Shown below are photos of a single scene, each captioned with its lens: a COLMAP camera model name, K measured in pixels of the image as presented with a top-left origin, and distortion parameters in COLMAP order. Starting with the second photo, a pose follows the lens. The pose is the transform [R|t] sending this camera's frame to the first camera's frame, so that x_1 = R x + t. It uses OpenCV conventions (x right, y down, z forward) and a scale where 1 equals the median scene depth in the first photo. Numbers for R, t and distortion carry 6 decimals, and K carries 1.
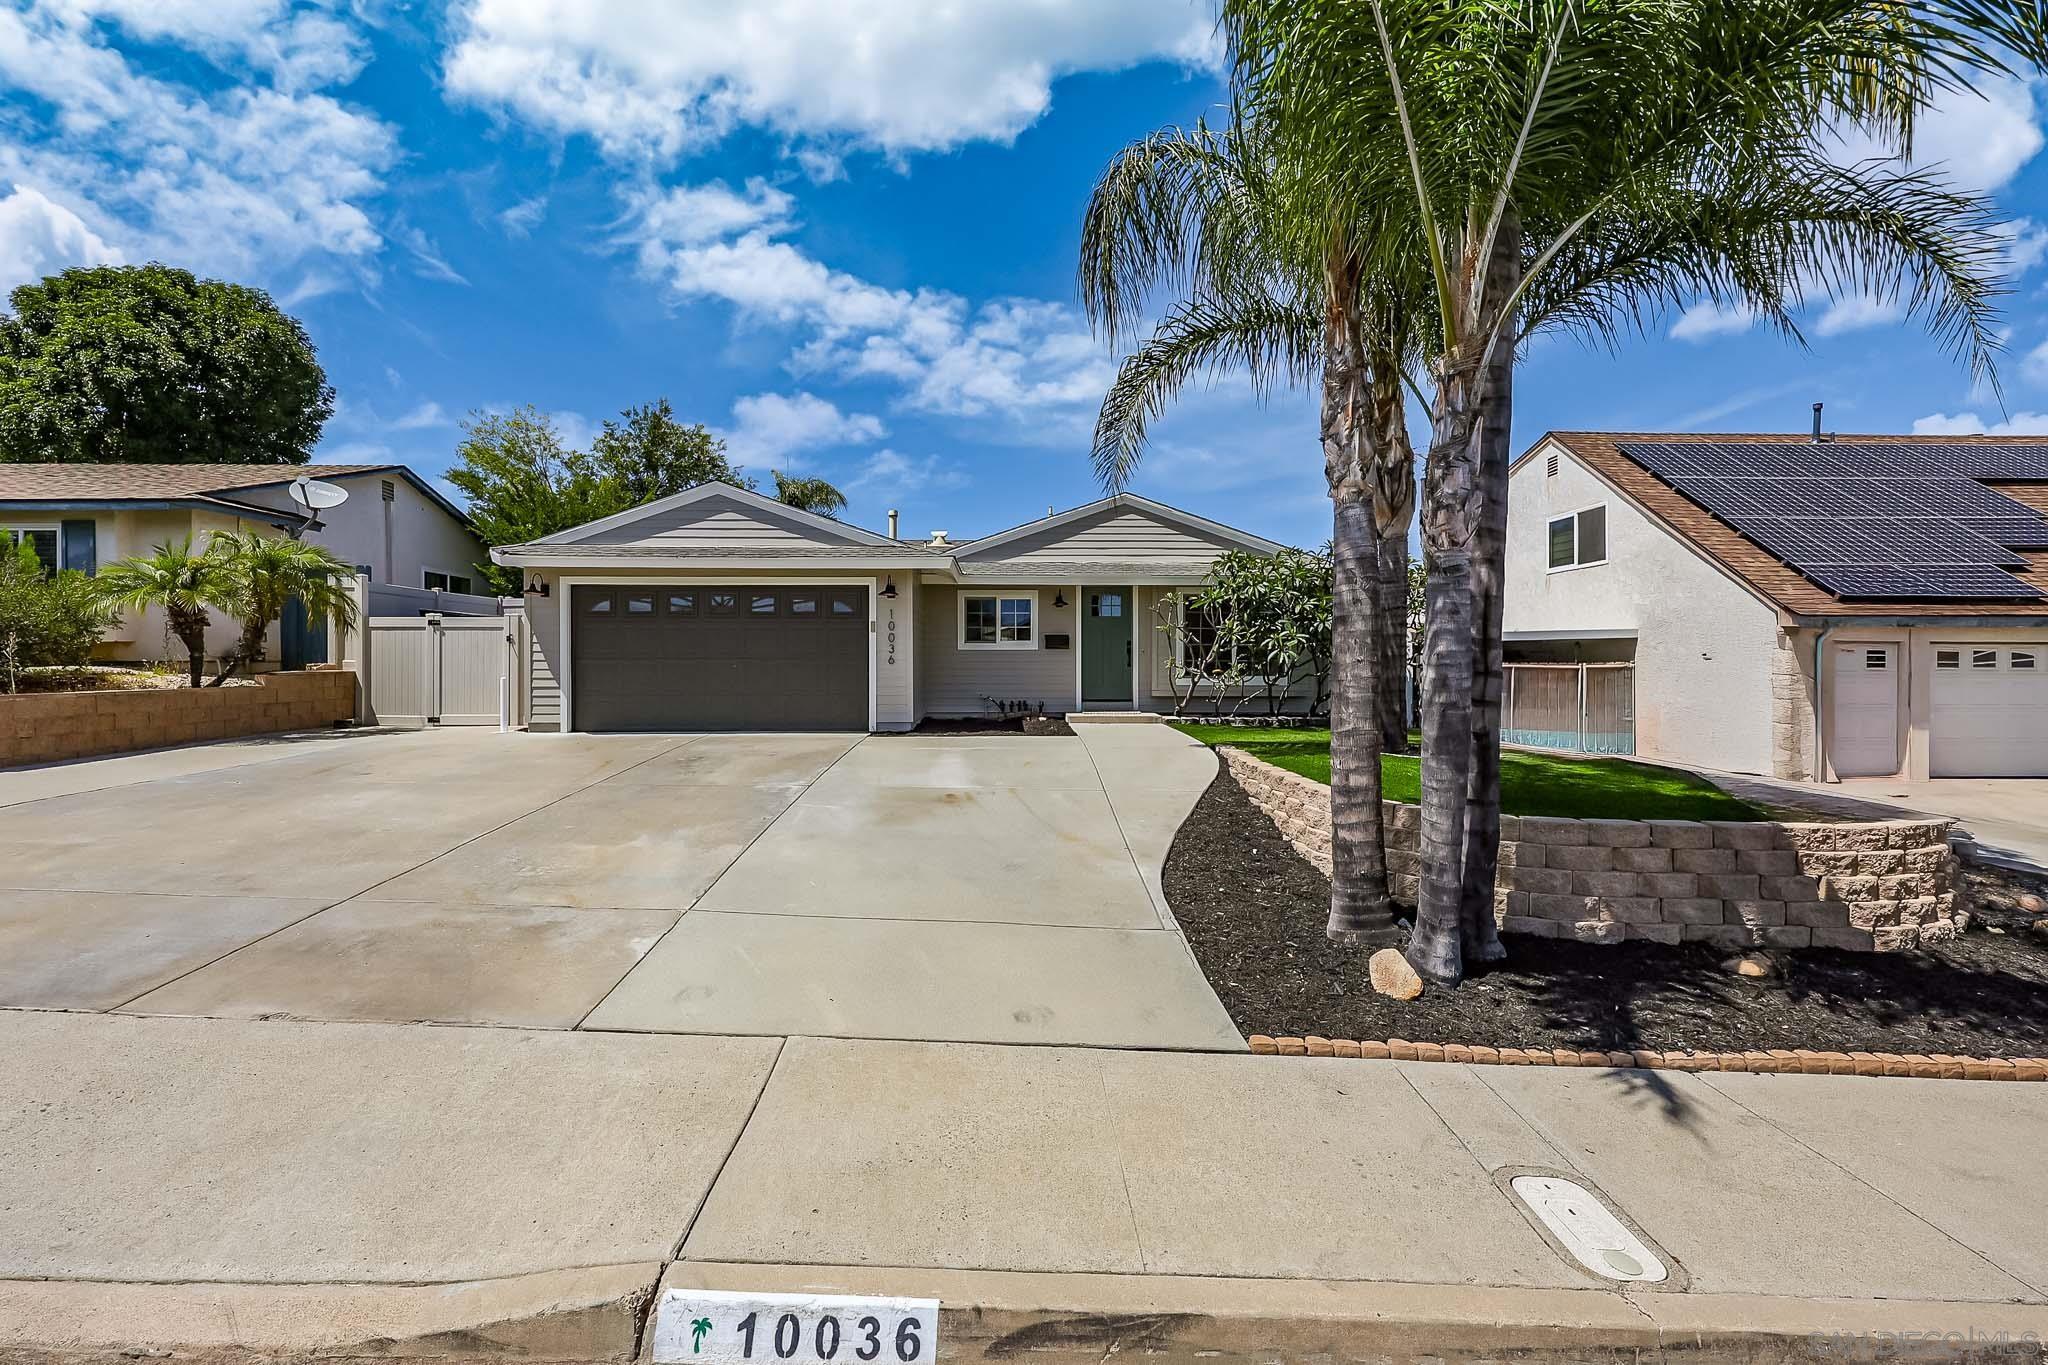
lens RADIAL K [[843.7, 0, 1014.1], [0, 843.7, 685.3], [0, 0, 1]] dist [-0.001354, -0.000269]
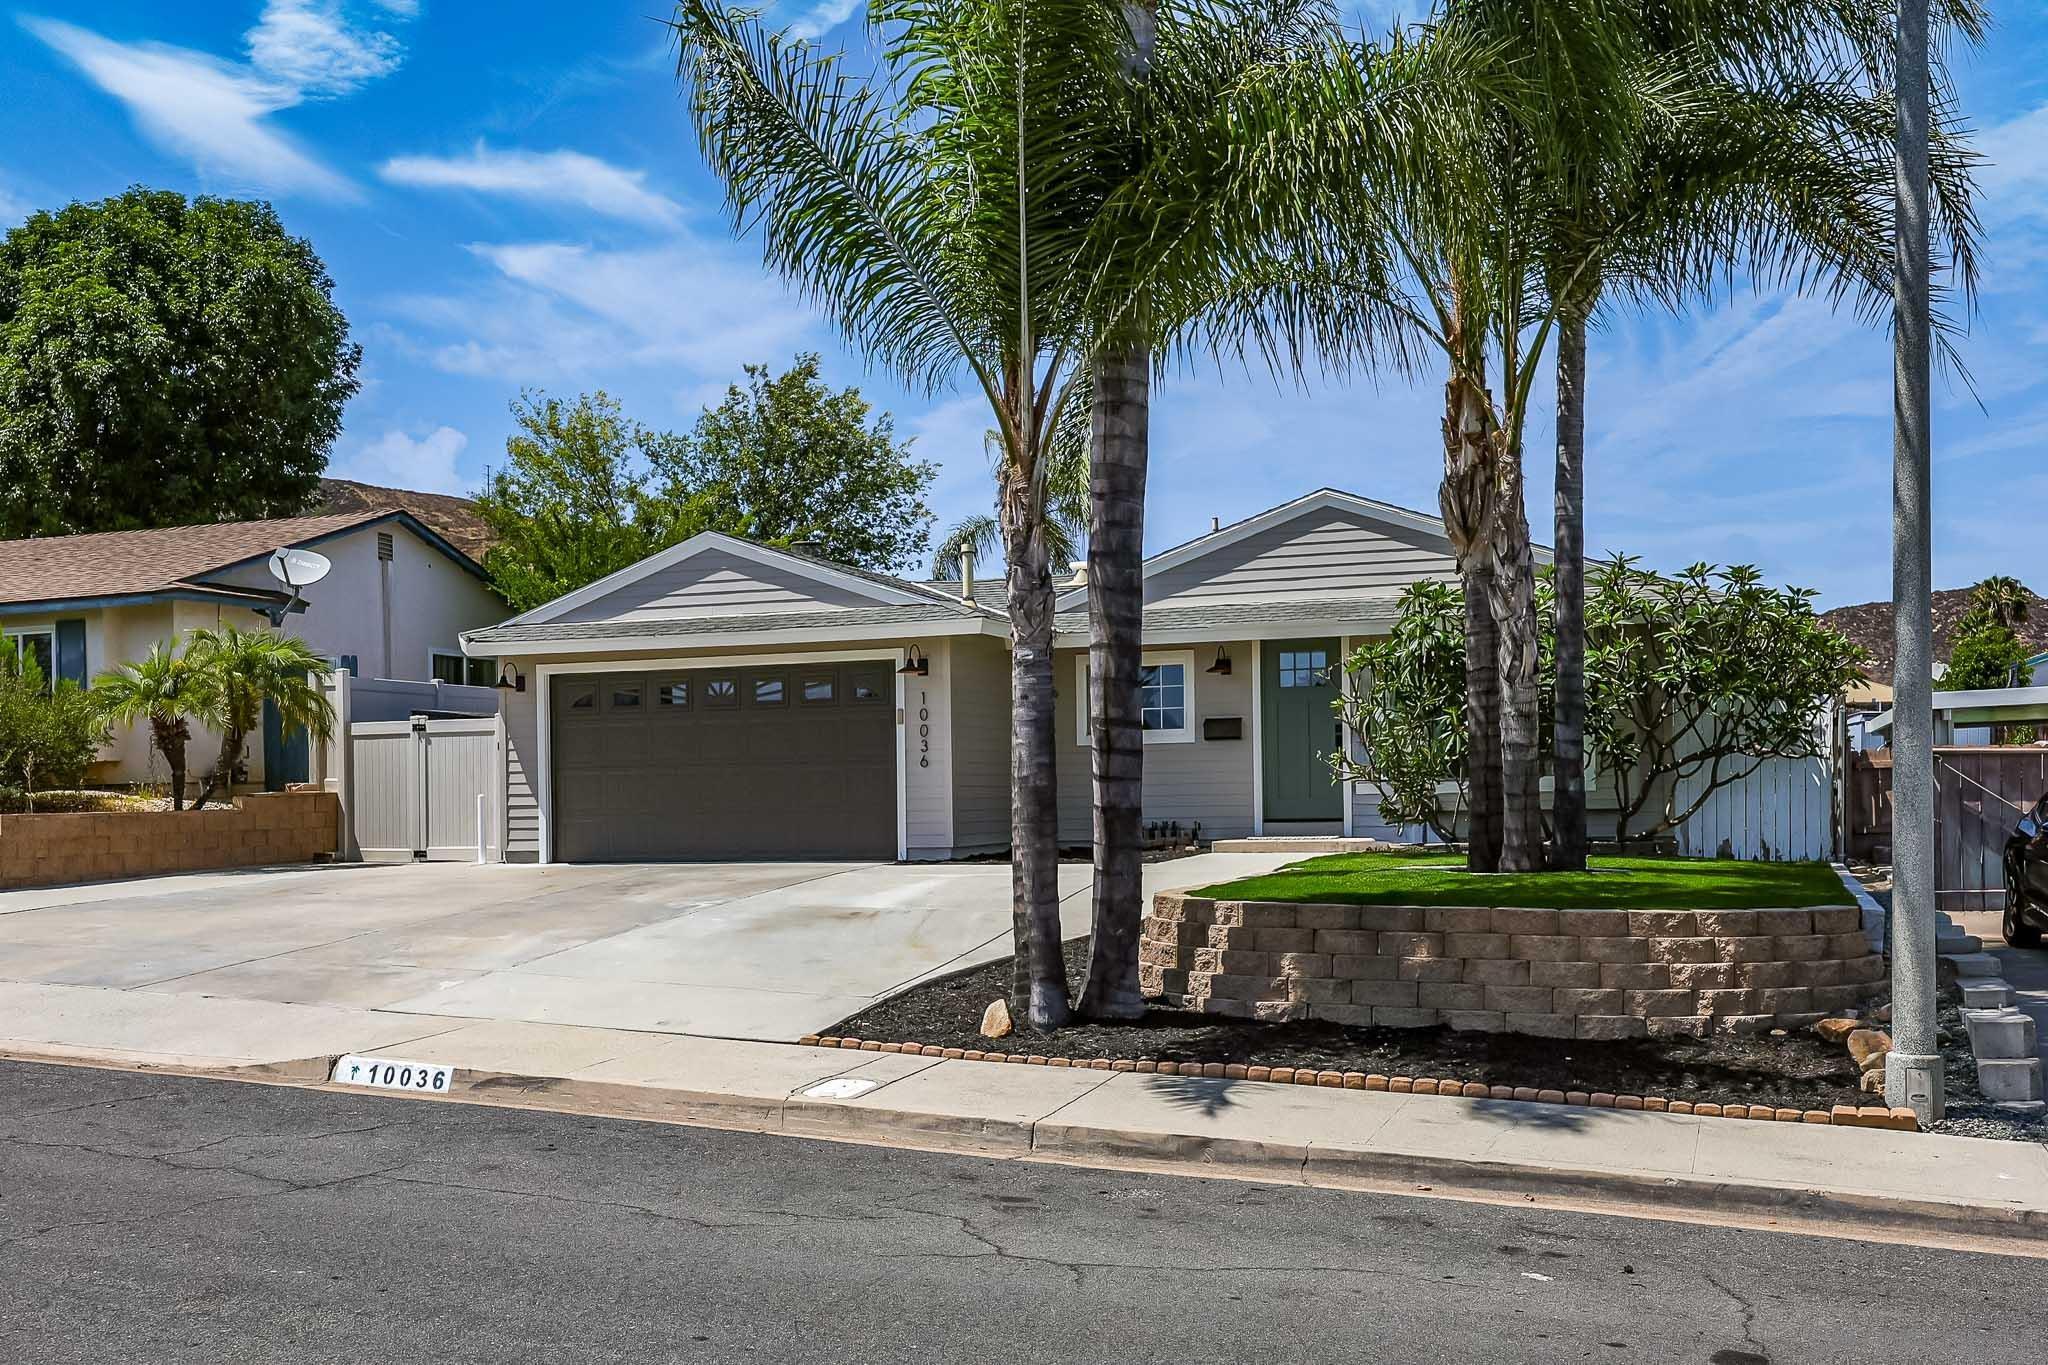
lens RADIAL K [[1931.4, 0, 1026.2], [0, 1931.4, 854.5], [0, 0, 1]] dist [-0.008827, -0.015669]
pose [[0.935100, -0.005786, -0.354336, 0.499836], [0.009045, 0.999931, 0.007541, 0.036615], [0.354268, -0.010257, 0.935088, -0.498475]]
